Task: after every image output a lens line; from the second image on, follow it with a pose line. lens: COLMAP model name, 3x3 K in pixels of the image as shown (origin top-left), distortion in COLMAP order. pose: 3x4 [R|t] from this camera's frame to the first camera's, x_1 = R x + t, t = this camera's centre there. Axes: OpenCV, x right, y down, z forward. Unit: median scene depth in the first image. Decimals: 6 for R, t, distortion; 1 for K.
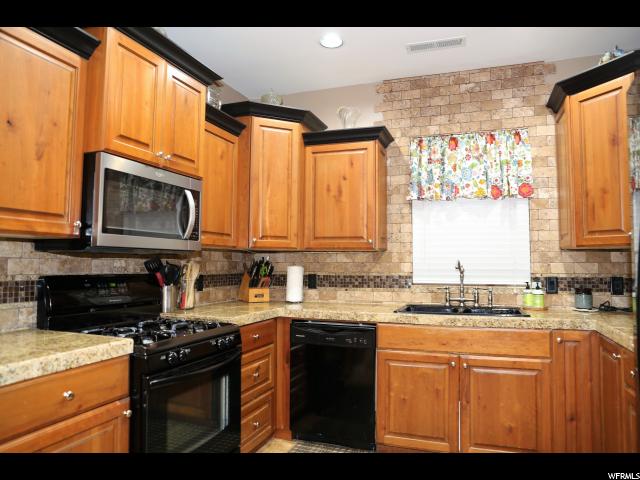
lens RADIAL K [[440.4, 0, 318.8], [0, 440.4, 236.4], [0, 0, 1]] dist [-0.091900, 0.060874]
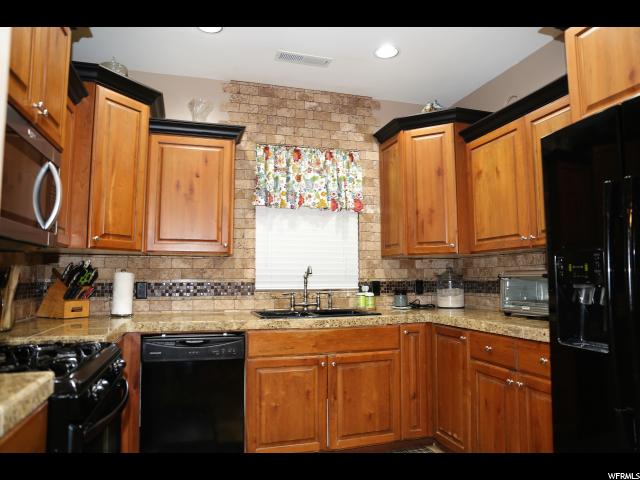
lens RADIAL K [[440.4, 0, 319.1], [0, 440.4, 237.4], [0, 0, 1]] dist [-0.091900, 0.060874]
pose [[0.803257, 0.045630, 0.593882, -0.279785], [-0.027946, 0.998850, -0.038947, 0.025231], [-0.594976, 0.014688, 0.803609, 0.127293]]
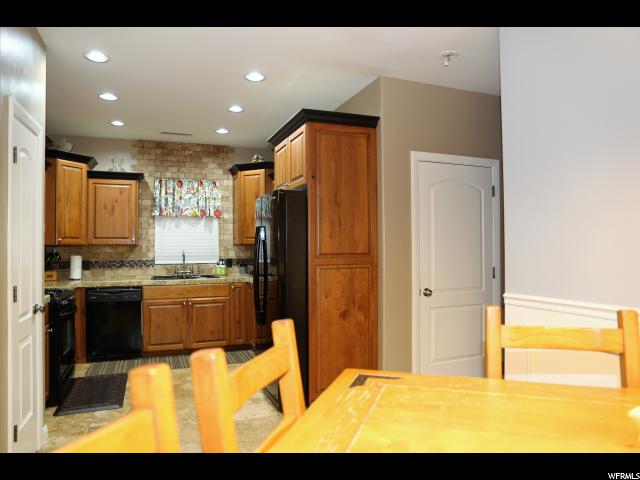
lens RADIAL K [[440.4, 0, 318.0], [0, 440.4, 238.0], [0, 0, 1]] dist [-0.091900, 0.060874]
pose [[0.756744, 0.000794, 0.653711, -0.440097], [-0.028093, 0.999115, 0.031308, -0.069847], [-0.653107, -0.042057, 0.756097, -0.738622]]
